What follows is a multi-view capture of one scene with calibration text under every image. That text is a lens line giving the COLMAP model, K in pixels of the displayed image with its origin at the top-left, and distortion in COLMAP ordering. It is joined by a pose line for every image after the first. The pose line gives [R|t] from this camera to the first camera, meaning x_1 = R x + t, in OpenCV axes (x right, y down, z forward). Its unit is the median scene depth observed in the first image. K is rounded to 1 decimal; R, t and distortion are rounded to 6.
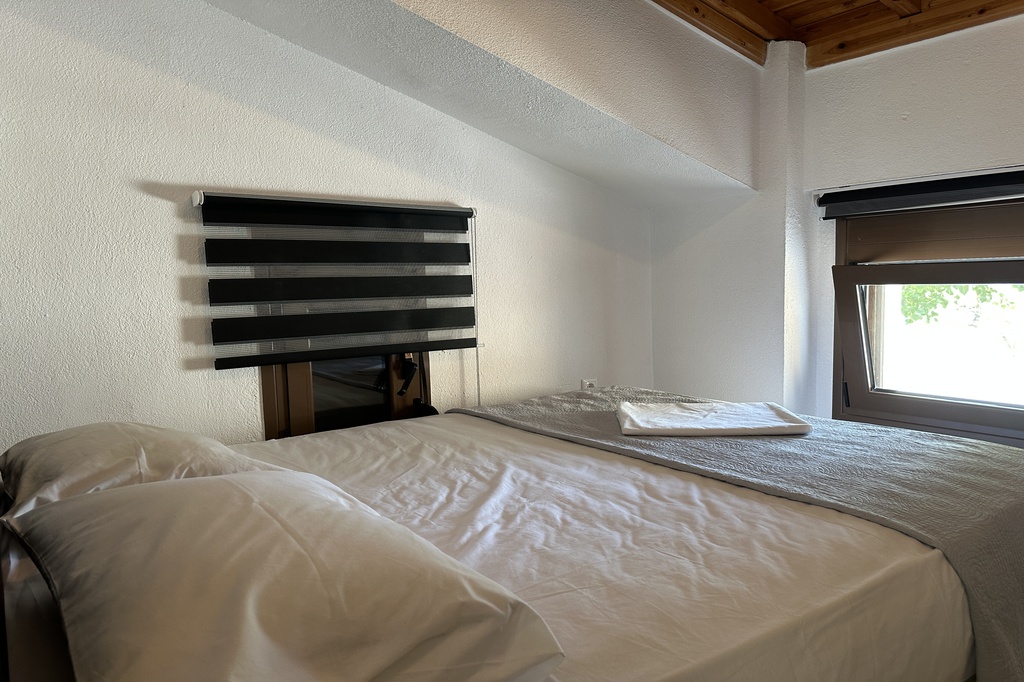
lens RADIAL K [[689.8, 0, 511.1], [0, 689.8, 342.0], [0, 0, 1]] dist [-0.005941, -0.003886]
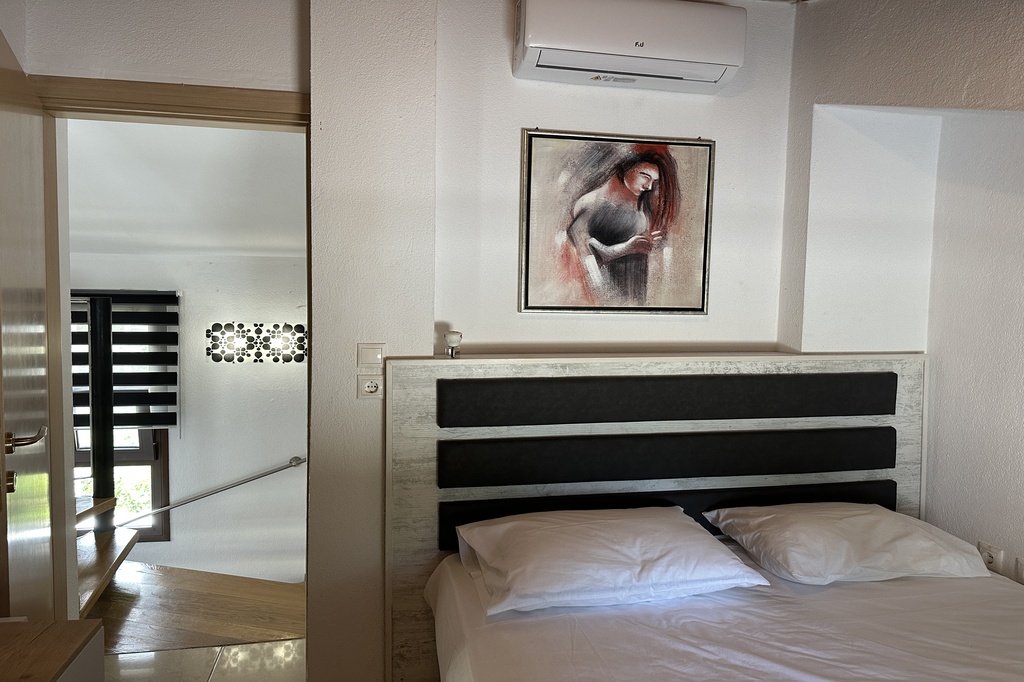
lens RADIAL K [[689.8, 0, 511.2], [0, 689.8, 340.0], [0, 0, 1]] dist [-0.005941, -0.003886]
pose [[-0.415700, 0.077469, -0.906196, 1.076757], [-0.087322, 0.988363, 0.124550, -0.367017], [0.905300, 0.130907, -0.404098, 1.009615]]
